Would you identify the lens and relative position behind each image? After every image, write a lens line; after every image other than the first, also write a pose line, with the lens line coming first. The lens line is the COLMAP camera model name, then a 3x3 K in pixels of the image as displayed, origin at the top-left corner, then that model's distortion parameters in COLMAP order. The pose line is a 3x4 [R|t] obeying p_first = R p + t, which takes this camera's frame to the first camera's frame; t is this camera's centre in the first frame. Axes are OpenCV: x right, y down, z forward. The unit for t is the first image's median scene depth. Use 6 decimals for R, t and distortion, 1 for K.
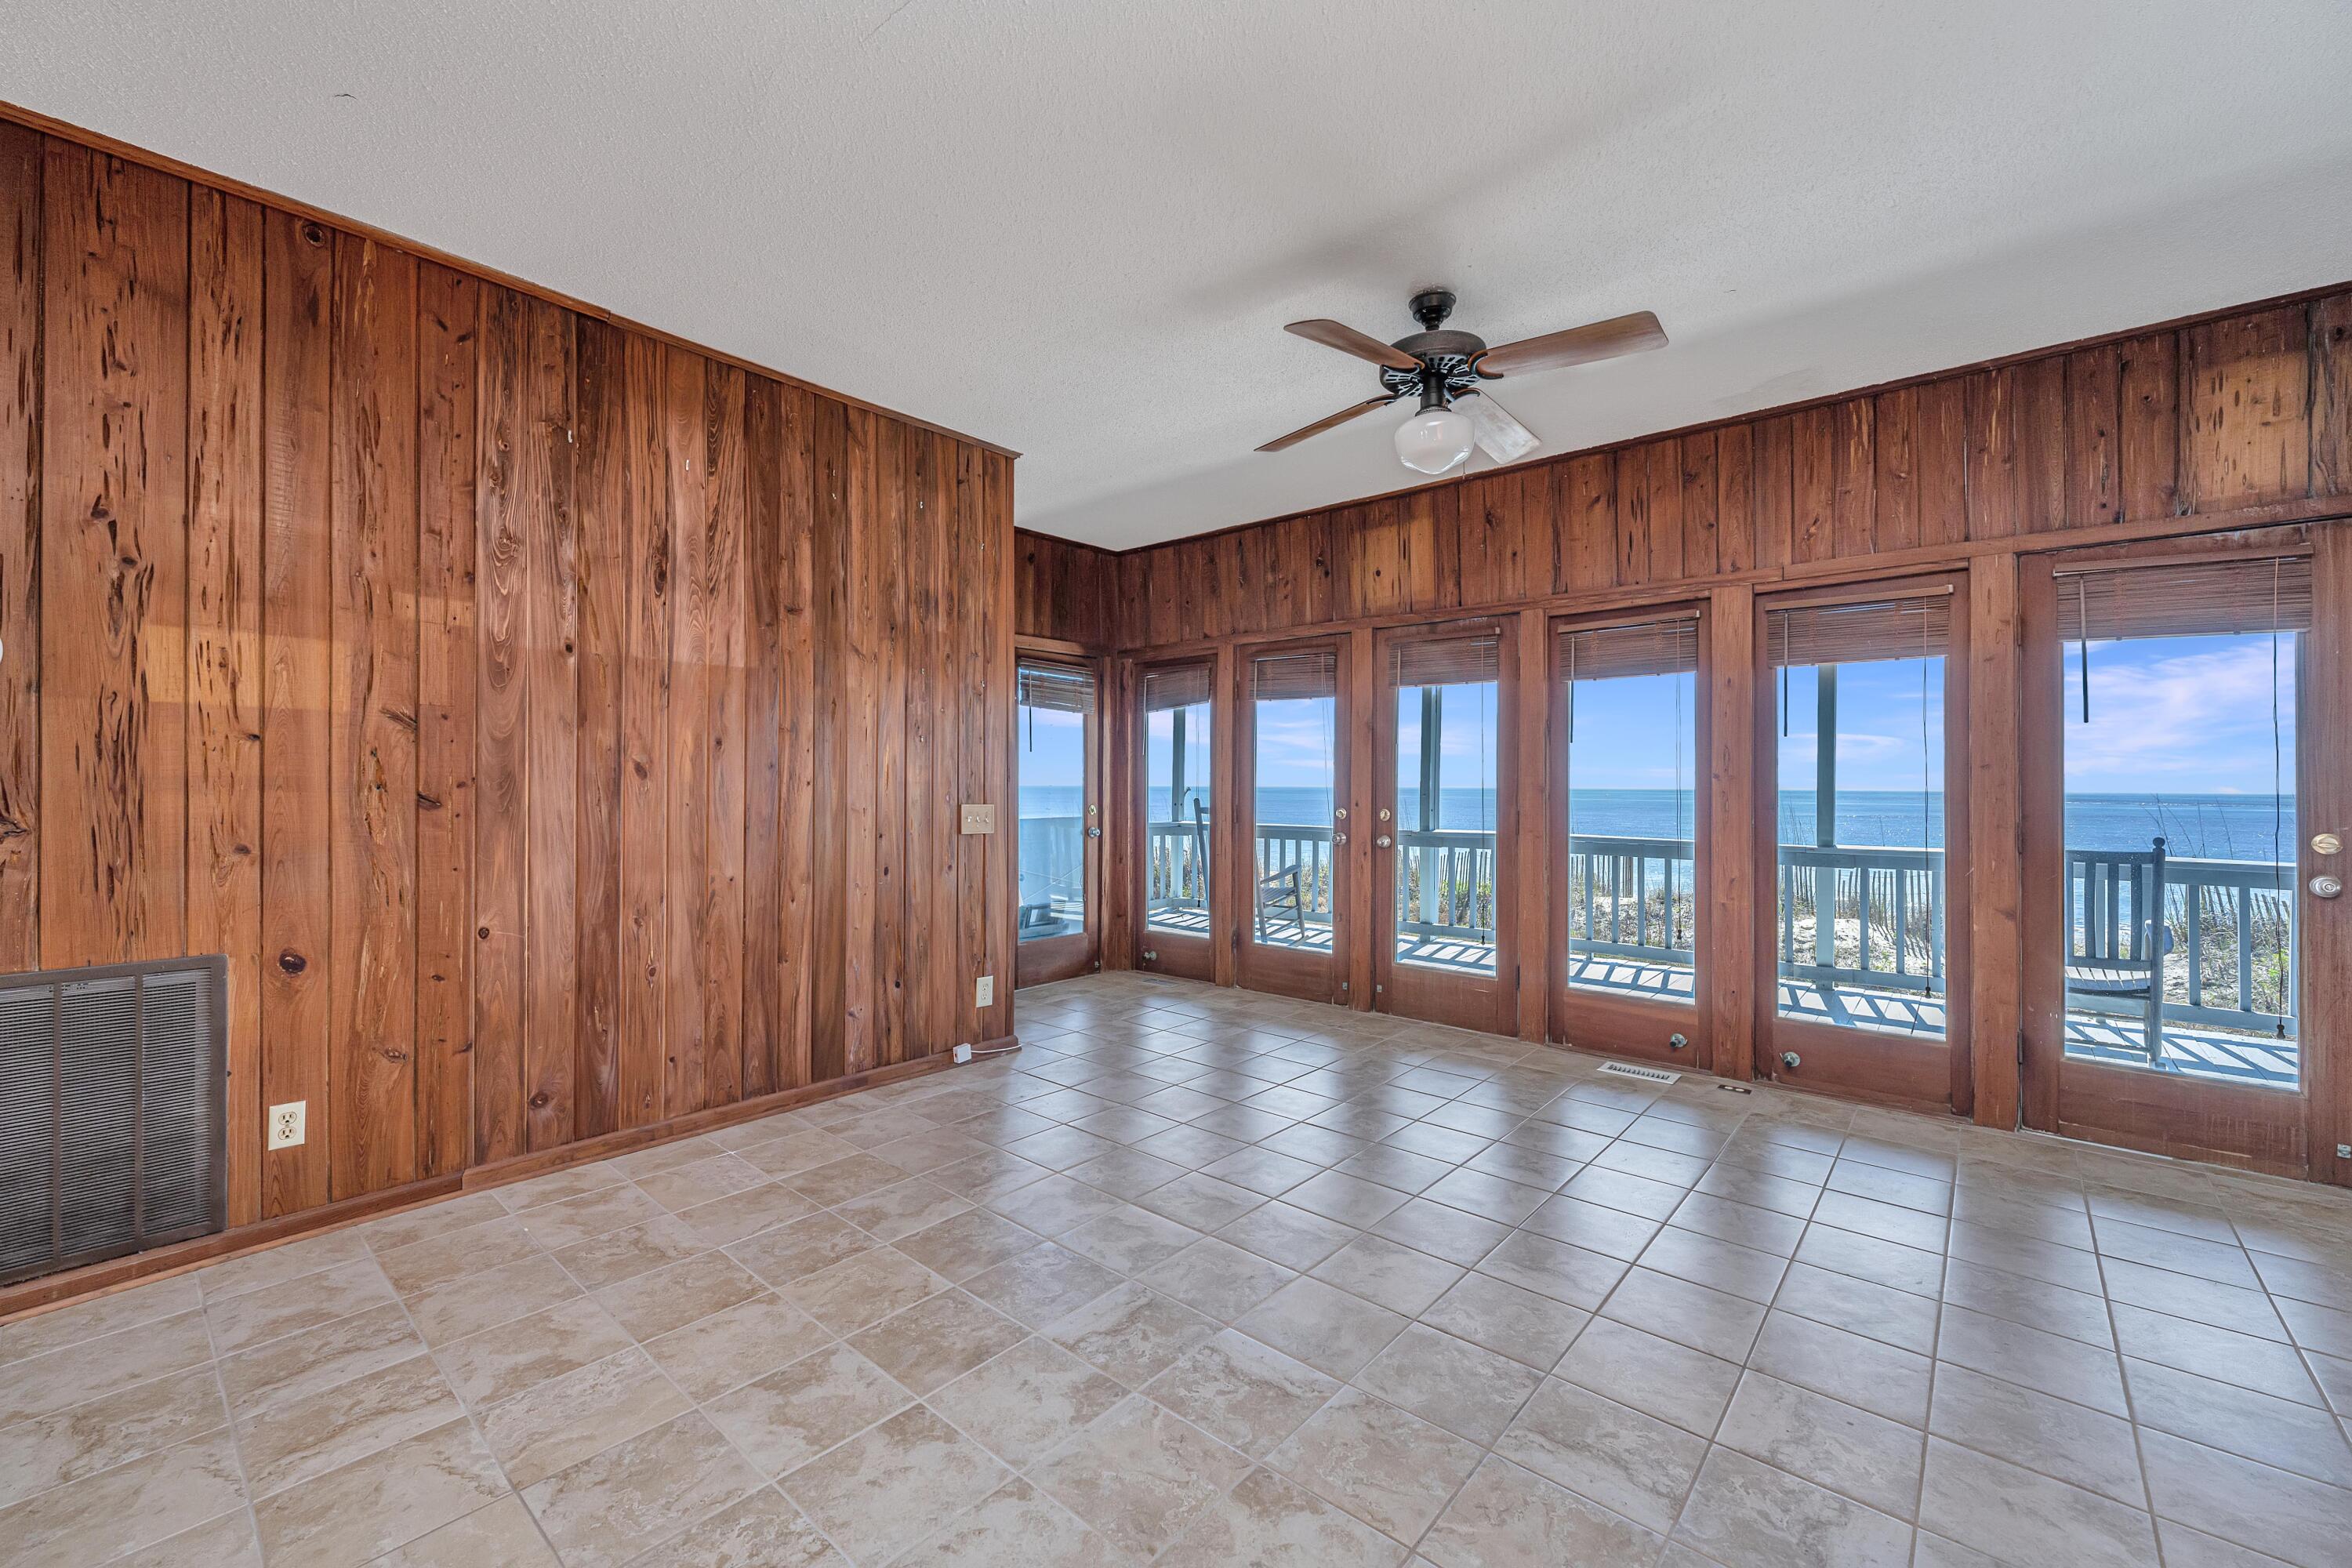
lens RADIAL K [[944.8, 0, 1168.3], [0, 944.8, 776.6], [0, 0, 1]] dist [0.002226, -0.000419]
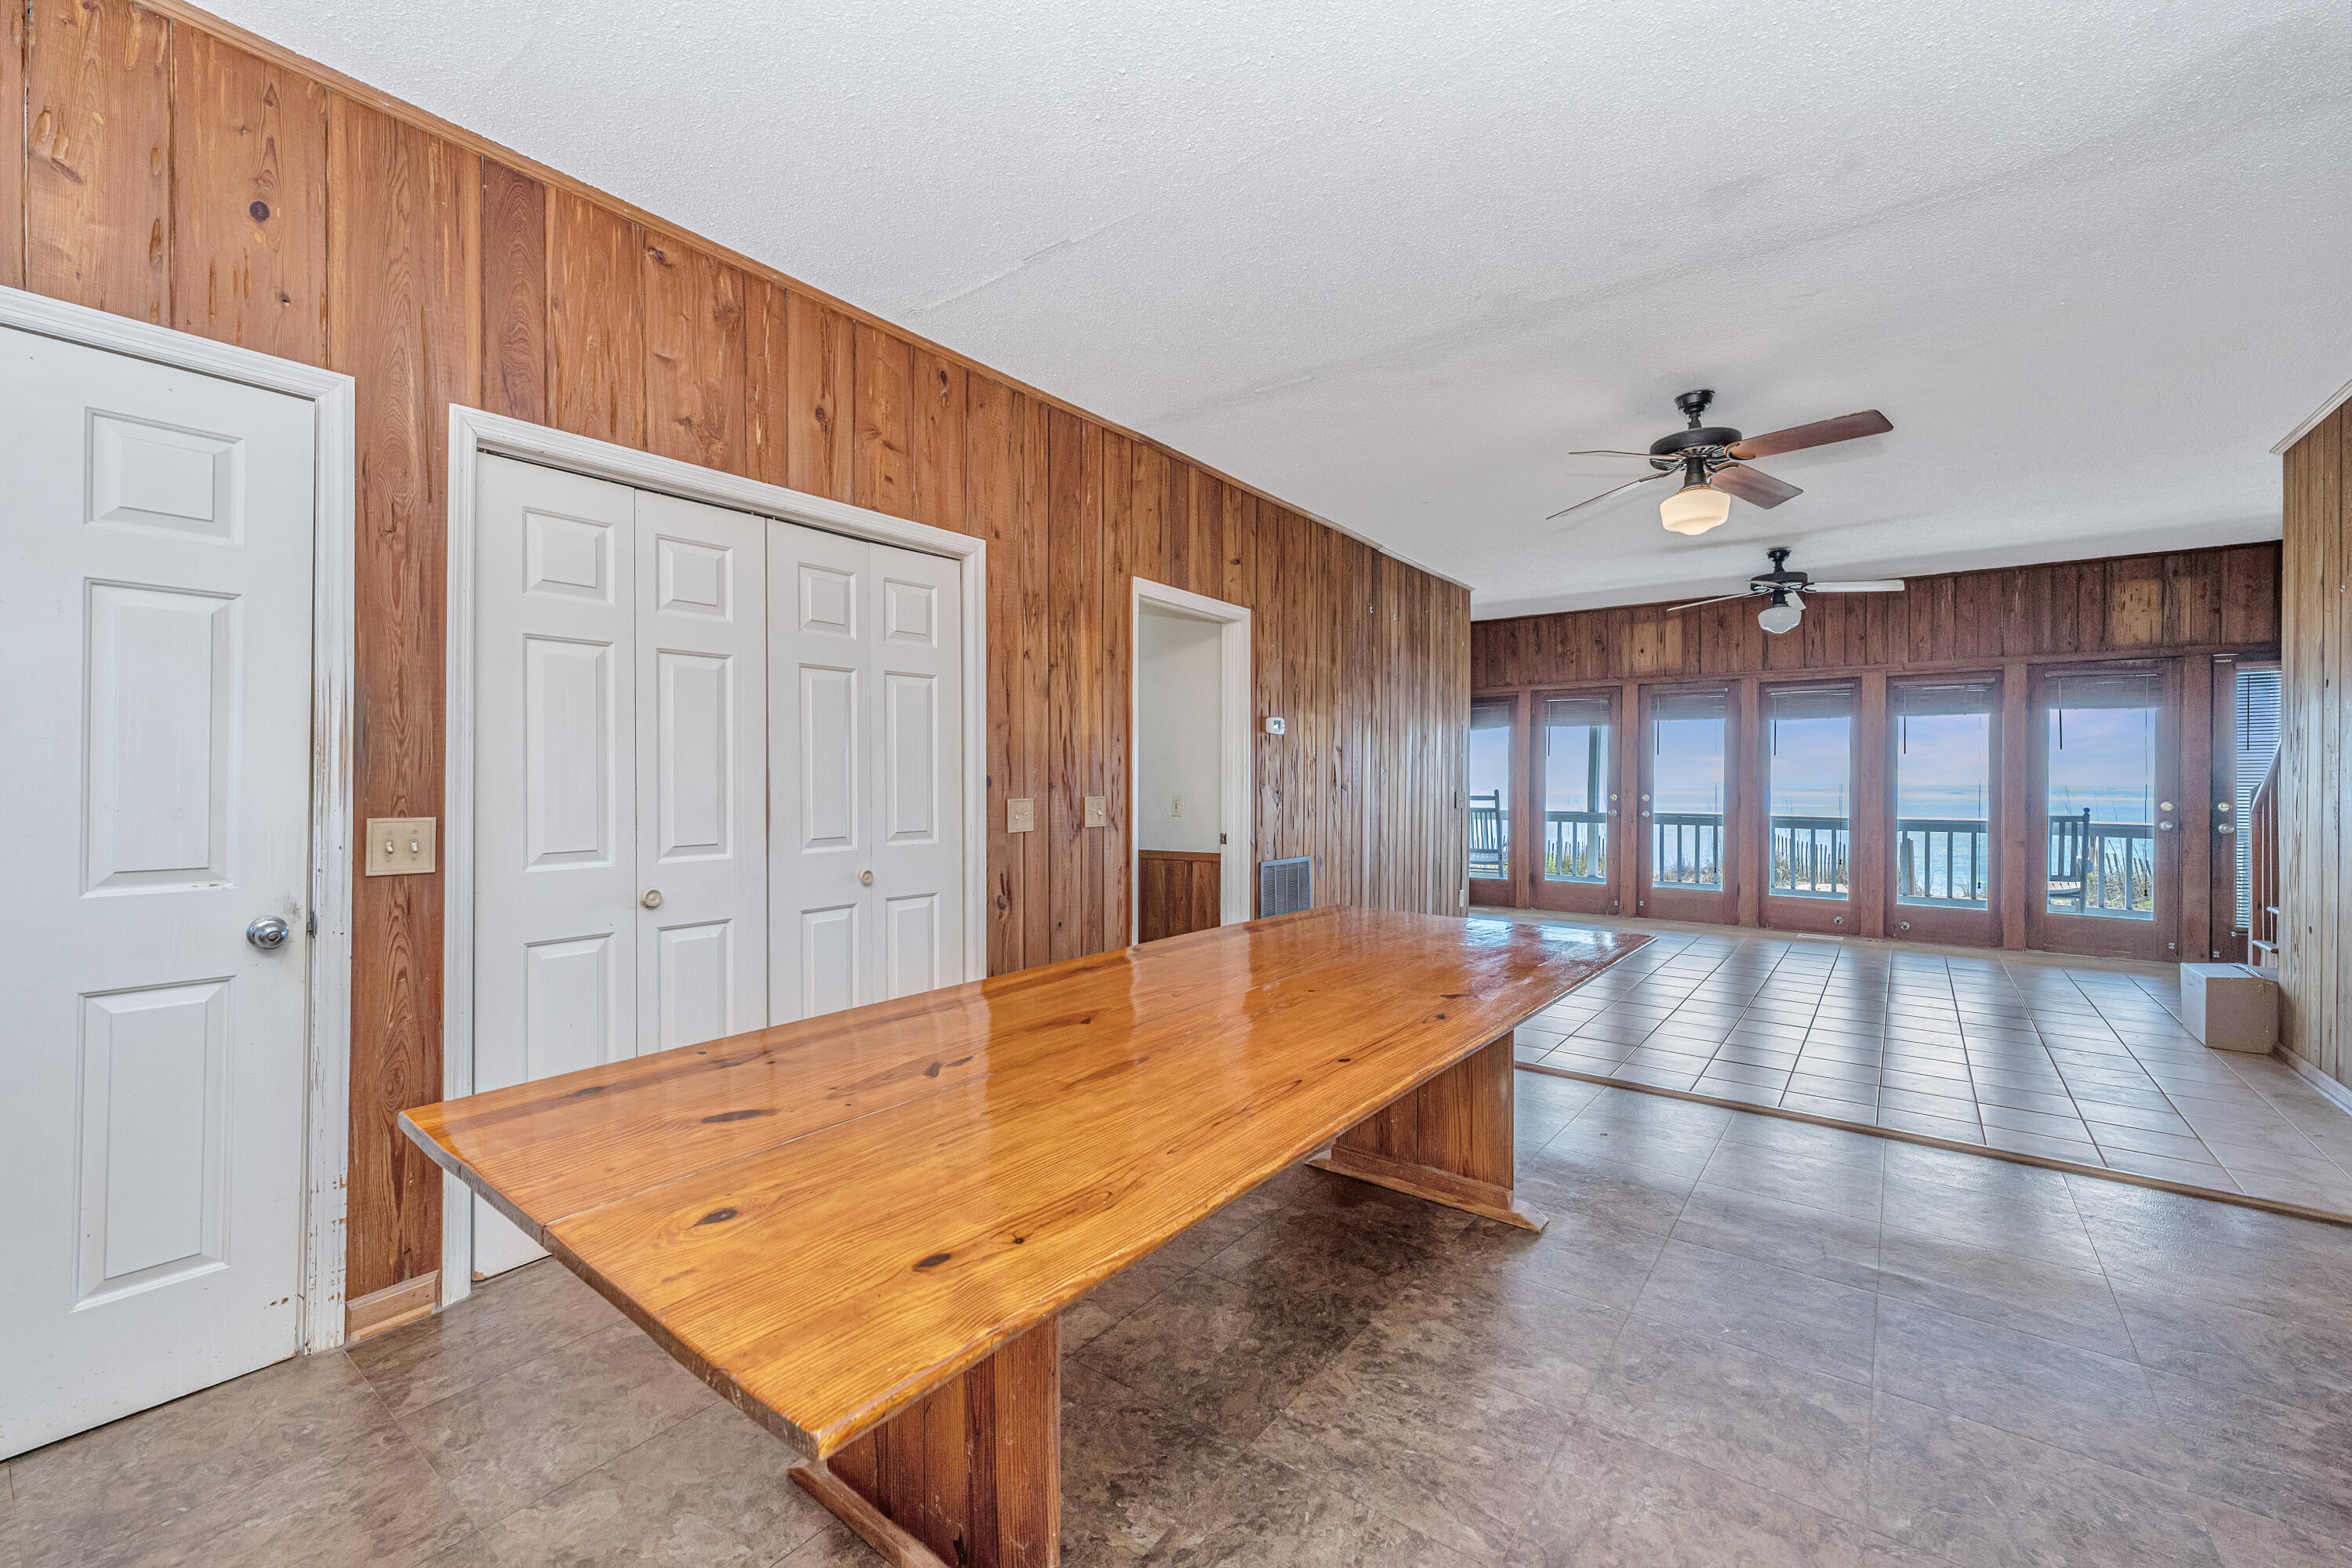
lens RADIAL K [[944.8, 0, 1182.5], [0, 944.8, 783.8], [0, 0, 1]] dist [0.002226, -0.000419]
pose [[0.997628, -0.001508, 0.068814, -0.880542], [0.000586, 0.999910, 0.013417, -0.008518], [-0.068828, -0.013344, 0.997539, -0.753474]]
